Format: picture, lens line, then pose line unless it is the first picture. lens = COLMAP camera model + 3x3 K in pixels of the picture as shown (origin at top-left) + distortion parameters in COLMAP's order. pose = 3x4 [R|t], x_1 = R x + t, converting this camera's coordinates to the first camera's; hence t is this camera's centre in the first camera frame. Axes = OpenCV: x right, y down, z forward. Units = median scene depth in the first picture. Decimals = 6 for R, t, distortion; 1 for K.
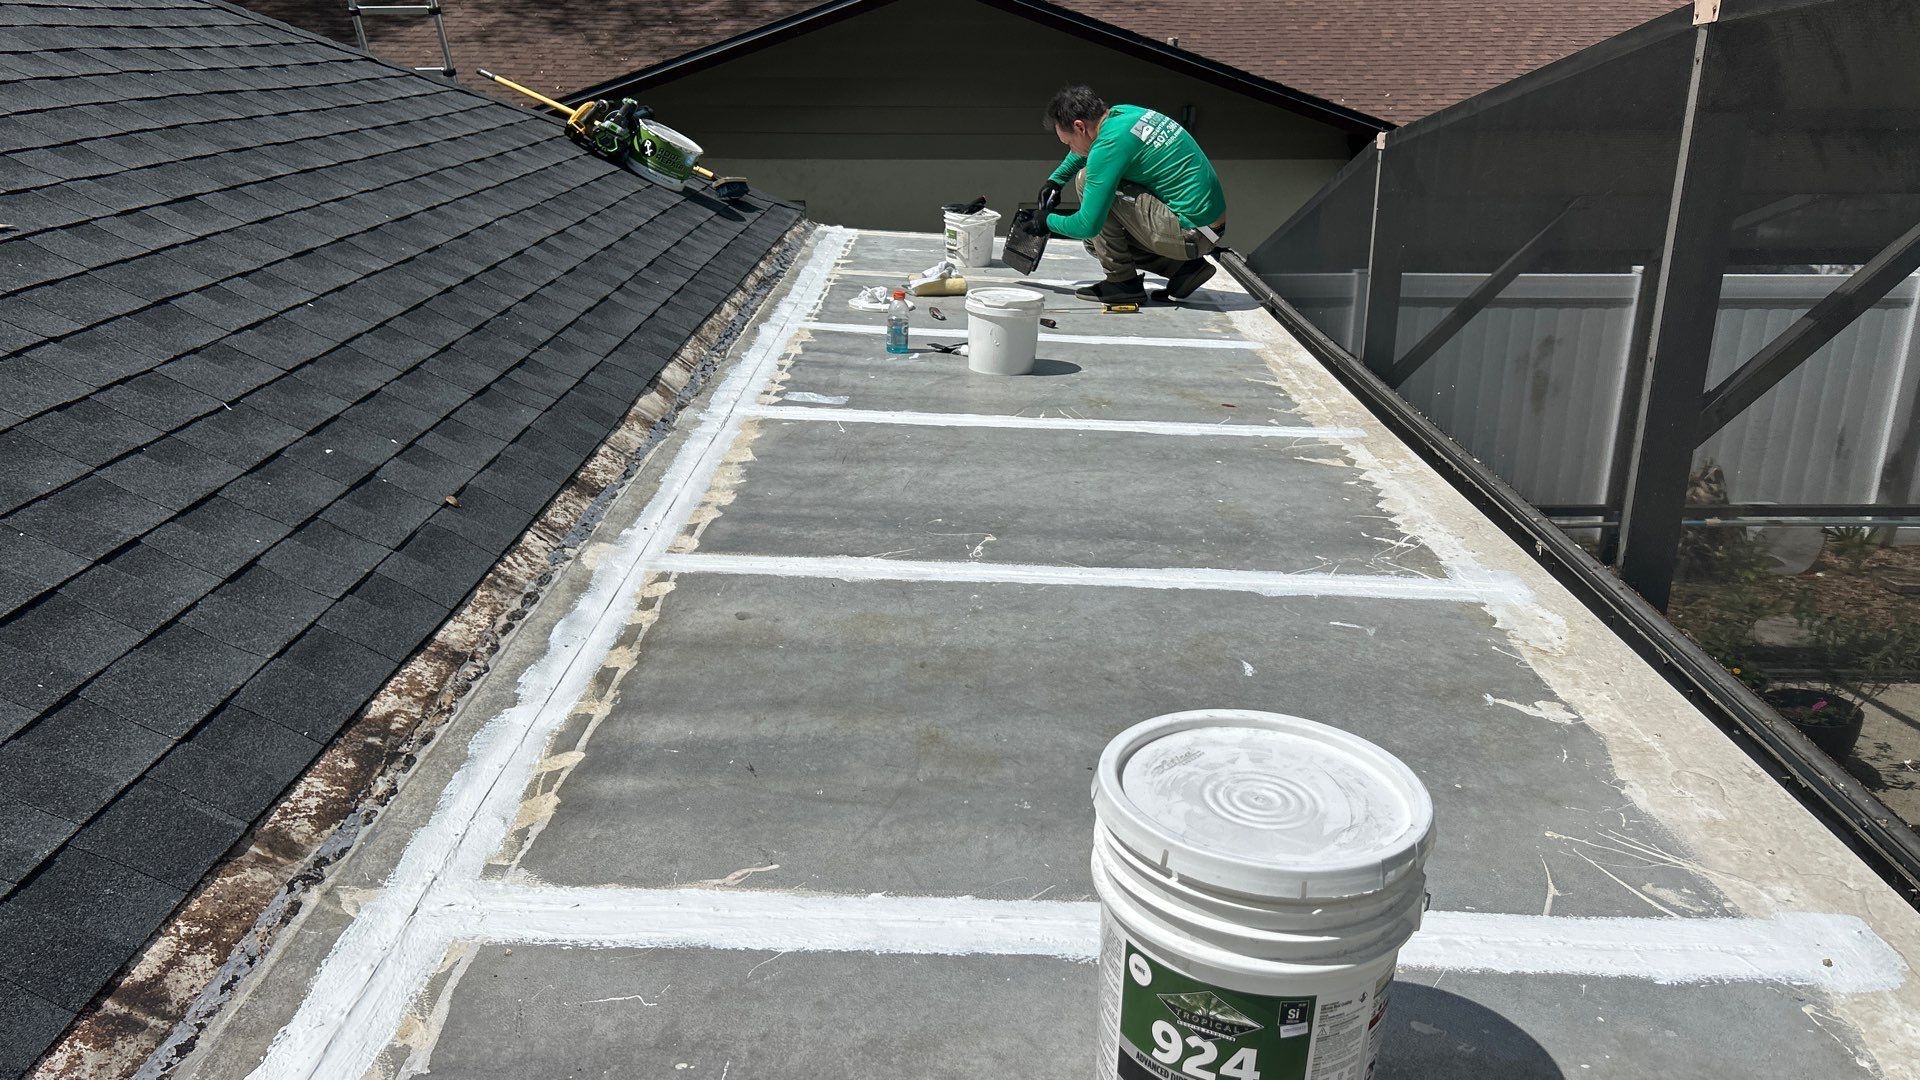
lens RADIAL K [[1437.6, 0, 951.2], [0, 1437.6, 570.1], [0, 0, 1]] dist [0.031984, -0.031017]
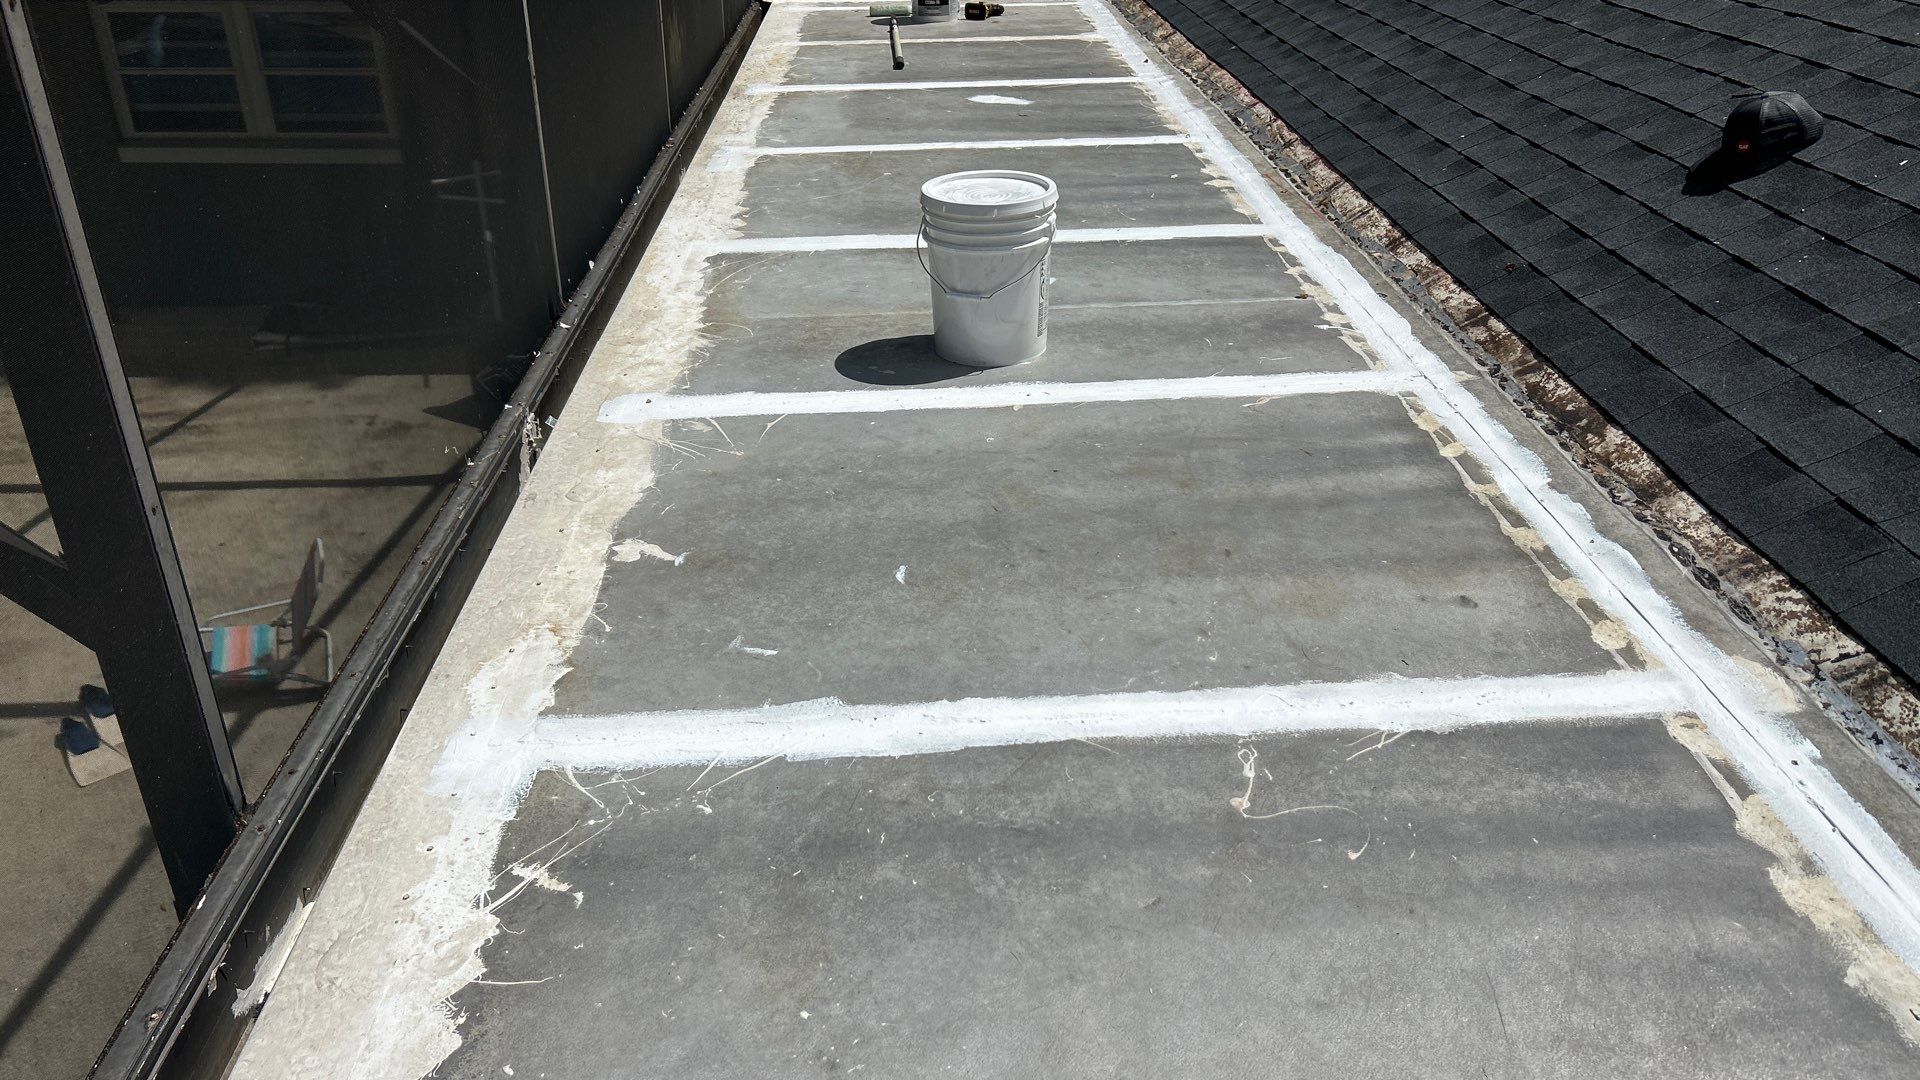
lens RADIAL K [[1437.6, 0, 958.7], [0, 1437.6, 543.7], [0, 0, 1]] dist [0.031984, -0.031017]
pose [[-0.998438, 0.021593, -0.051526, 0.207719], [-0.024207, 0.664015, 0.747327, -0.645574], [0.050351, 0.747407, -0.662455, 1.561581]]
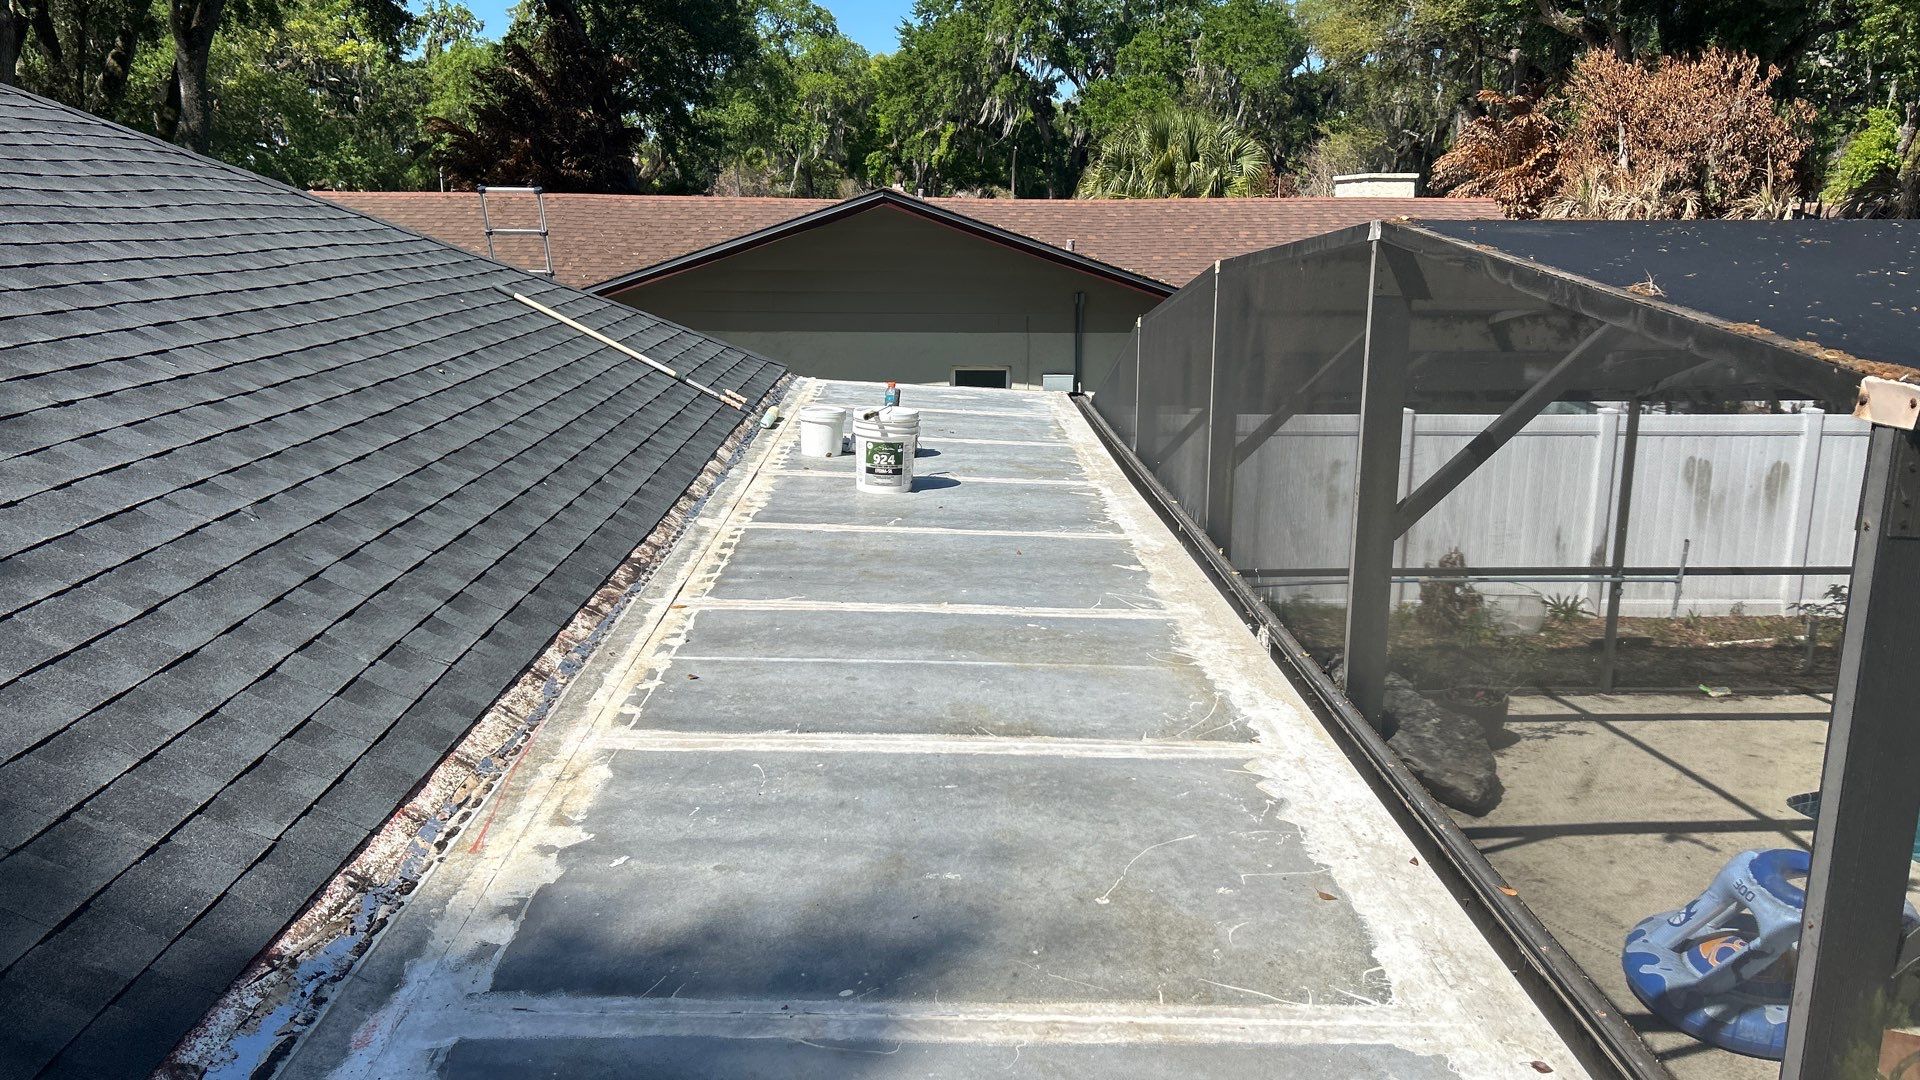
lens RADIAL K [[1437.6, 0, 965.8], [0, 1437.6, 537.0], [0, 0, 1]] dist [0.031984, -0.031017]
pose [[0.999219, -0.005192, 0.039181, 0.050393], [0.010427, 0.990842, -0.134625, 0.323861], [-0.038123, 0.134928, 0.990122, -1.152810]]
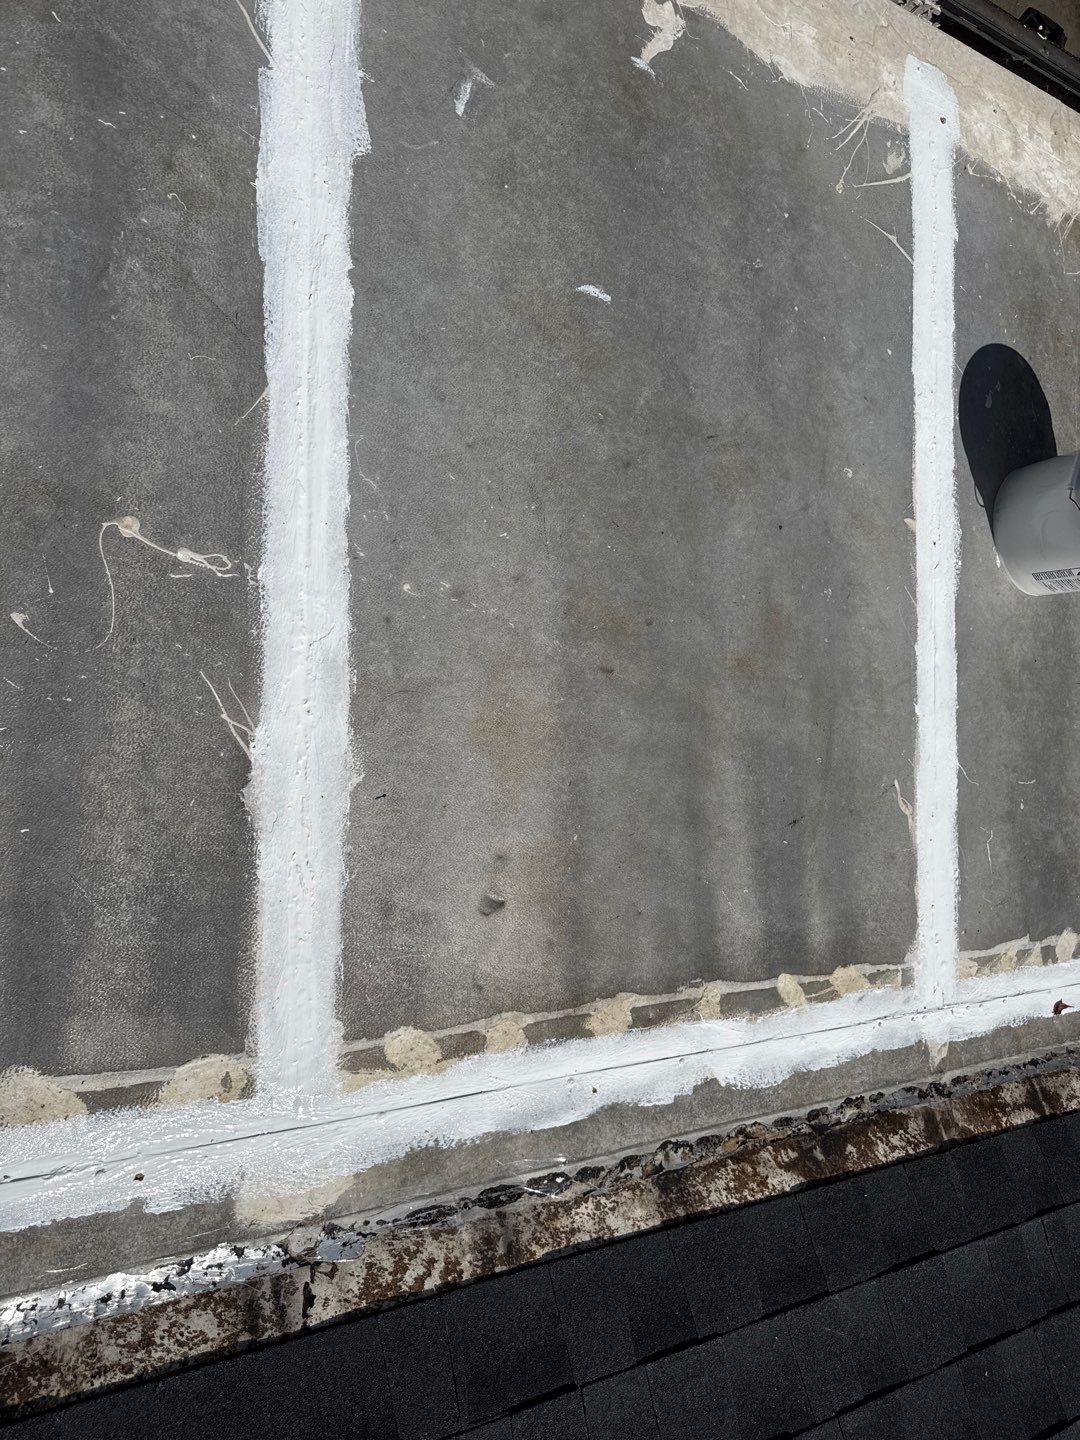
lens RADIAL K [[1010.3, 0, 539.9], [0, 1010.3, 724.5], [0, 0, 1]] dist [0.047191, -0.061662]
pose [[0.012443, -0.999904, 0.006121, -0.054452], [-0.192883, 0.003607, 0.981215, -0.501770], [-0.981143, -0.013390, -0.192820, 1.097015]]
